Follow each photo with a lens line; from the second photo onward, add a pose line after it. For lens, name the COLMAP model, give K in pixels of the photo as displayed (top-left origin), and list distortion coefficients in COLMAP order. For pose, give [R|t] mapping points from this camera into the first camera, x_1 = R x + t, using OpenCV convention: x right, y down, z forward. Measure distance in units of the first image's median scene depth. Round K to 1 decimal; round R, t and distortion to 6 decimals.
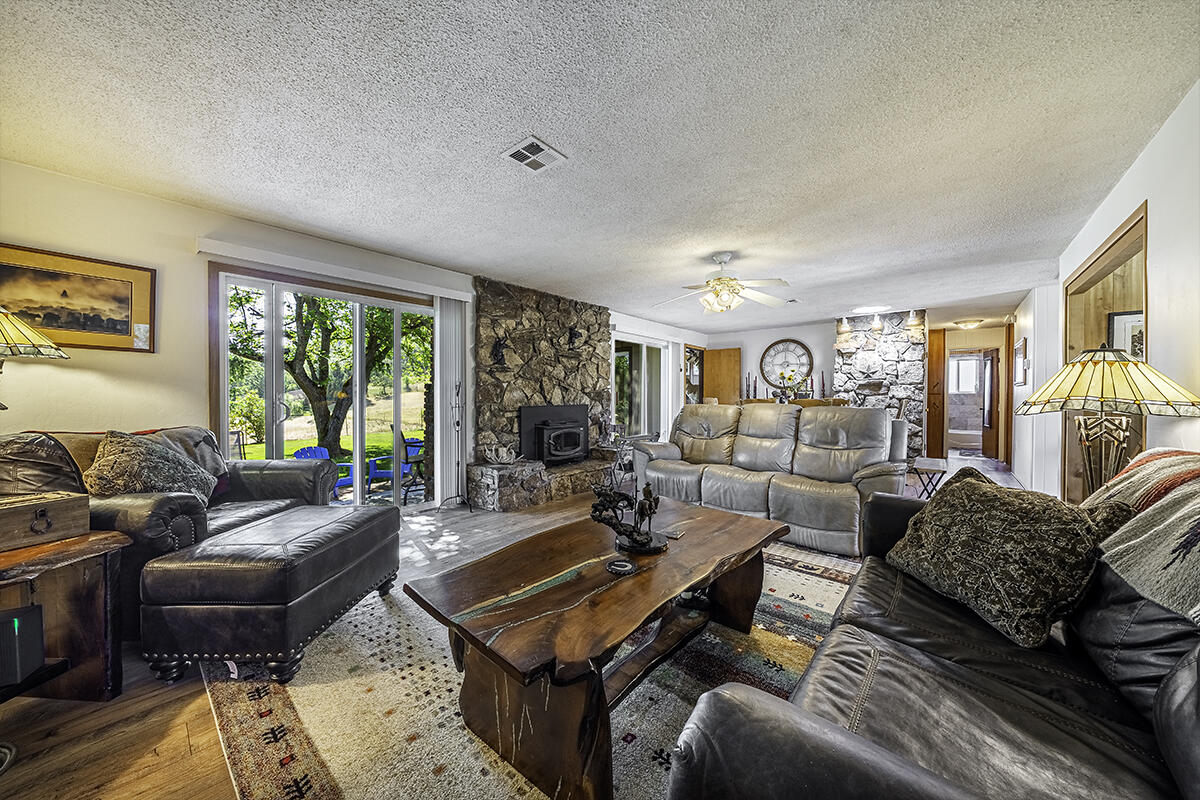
lens RADIAL K [[412.0, 0, 600.0], [0, 412.0, 400.0], [0, 0, 1]] dist [0.000088, -0.000054]
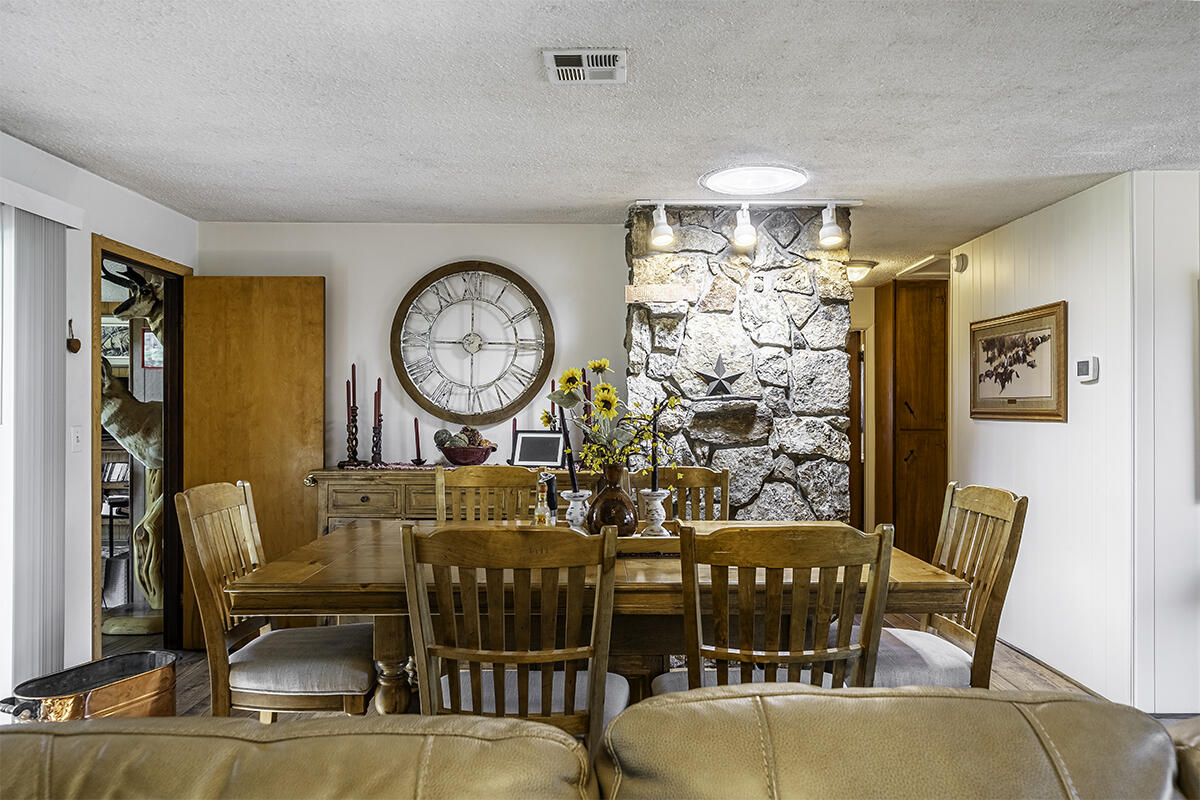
lens RADIAL K [[808.9, 0, 600.0], [0, 808.9, 400.0], [0, 0, 1]] dist [0.023963, -0.002288]
pose [[0.751682, 0.001967, 0.659522, 0.137925], [0.009231, 0.999866, -0.013503, -0.039279], [-0.659461, 0.016238, 0.751564, 0.548671]]
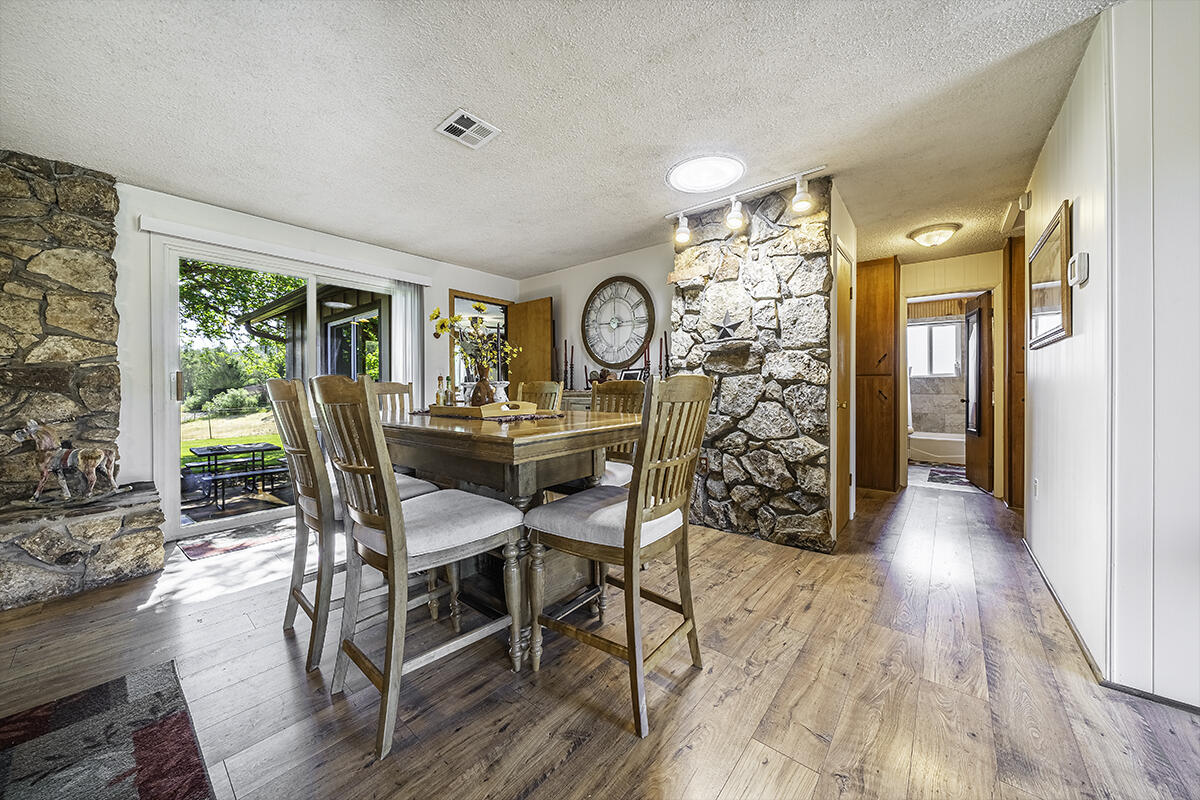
lens RADIAL K [[414.2, 0, 604.9], [0, 414.2, 388.6], [0, 0, 1]] dist [-0.000793, -0.000006]
pose [[0.999668, -0.006852, 0.024847, 0.482355], [0.007061, 0.999940, -0.008330, 0.007269], [-0.024788, 0.008502, 0.999657, 0.509009]]
